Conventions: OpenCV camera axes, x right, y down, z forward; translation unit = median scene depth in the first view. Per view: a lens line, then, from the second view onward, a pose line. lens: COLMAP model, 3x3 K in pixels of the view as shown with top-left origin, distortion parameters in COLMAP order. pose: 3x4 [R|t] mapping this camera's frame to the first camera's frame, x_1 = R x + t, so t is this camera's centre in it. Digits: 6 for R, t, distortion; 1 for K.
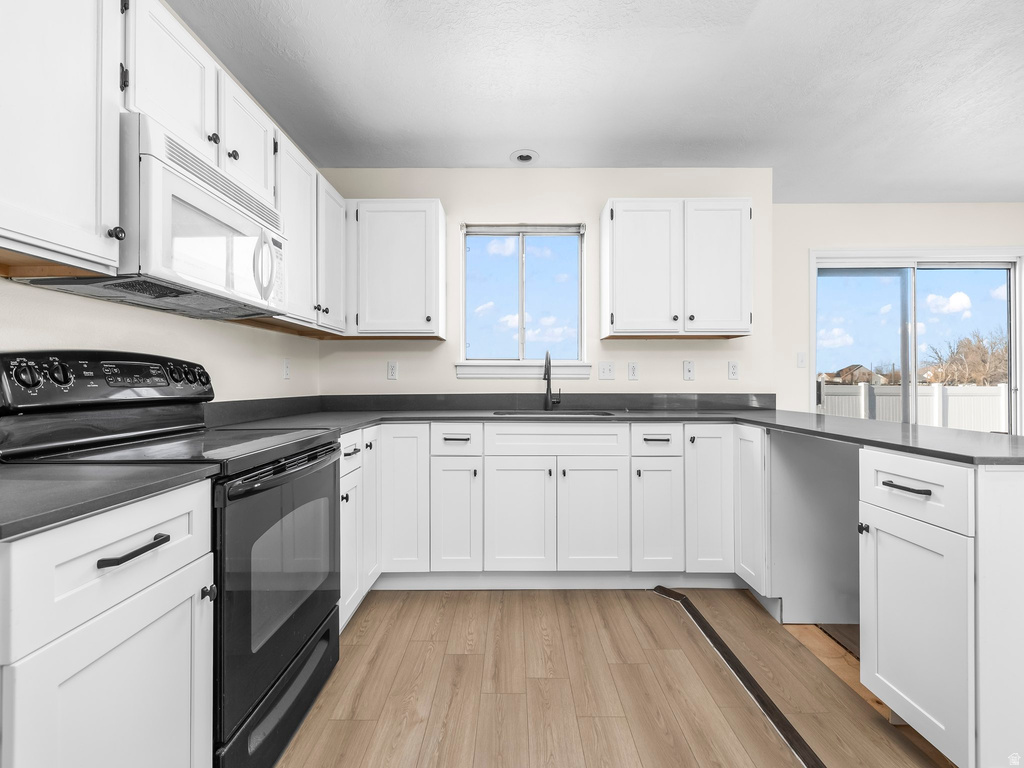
lens RADIAL K [[431.0, 0, 509.9], [0, 431.0, 379.5], [0, 0, 1]] dist [0.001082, -0.001224]
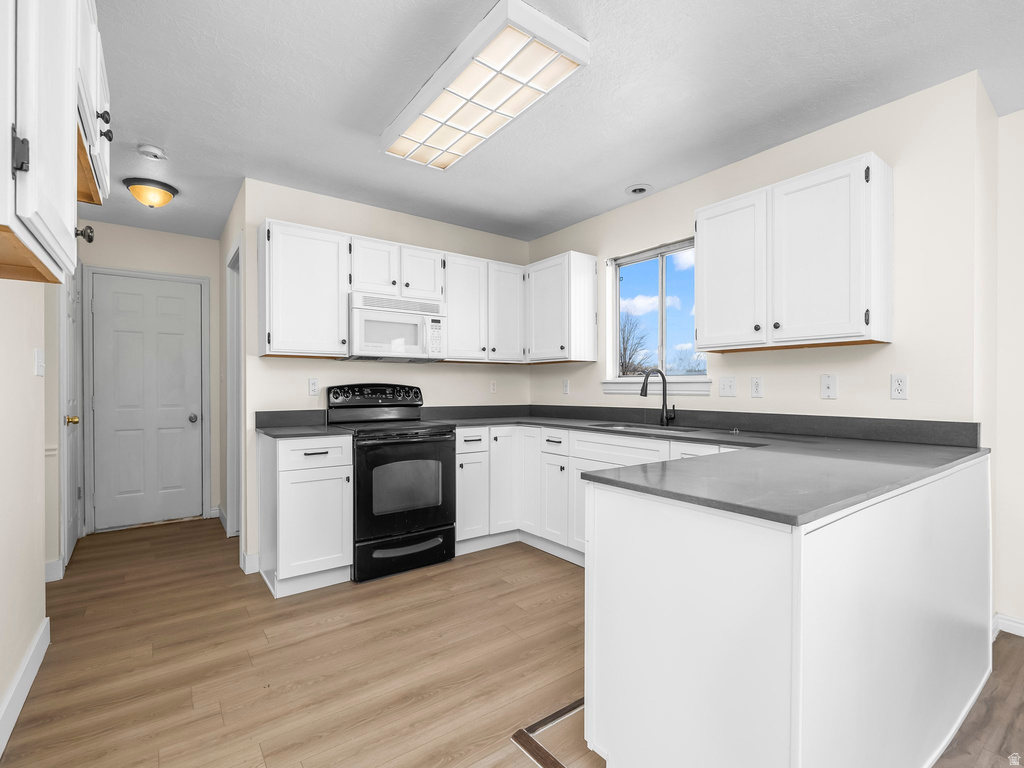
lens RADIAL K [[477.3, 0, 506.6], [0, 477.3, 390.8], [0, 0, 1]] dist [-0.009308, 0.000011]
pose [[0.596032, 0.006231, -0.802936, 0.851282], [0.001483, 0.999960, 0.008860, -0.024657], [0.802959, -0.006472, 0.595999, 0.019705]]
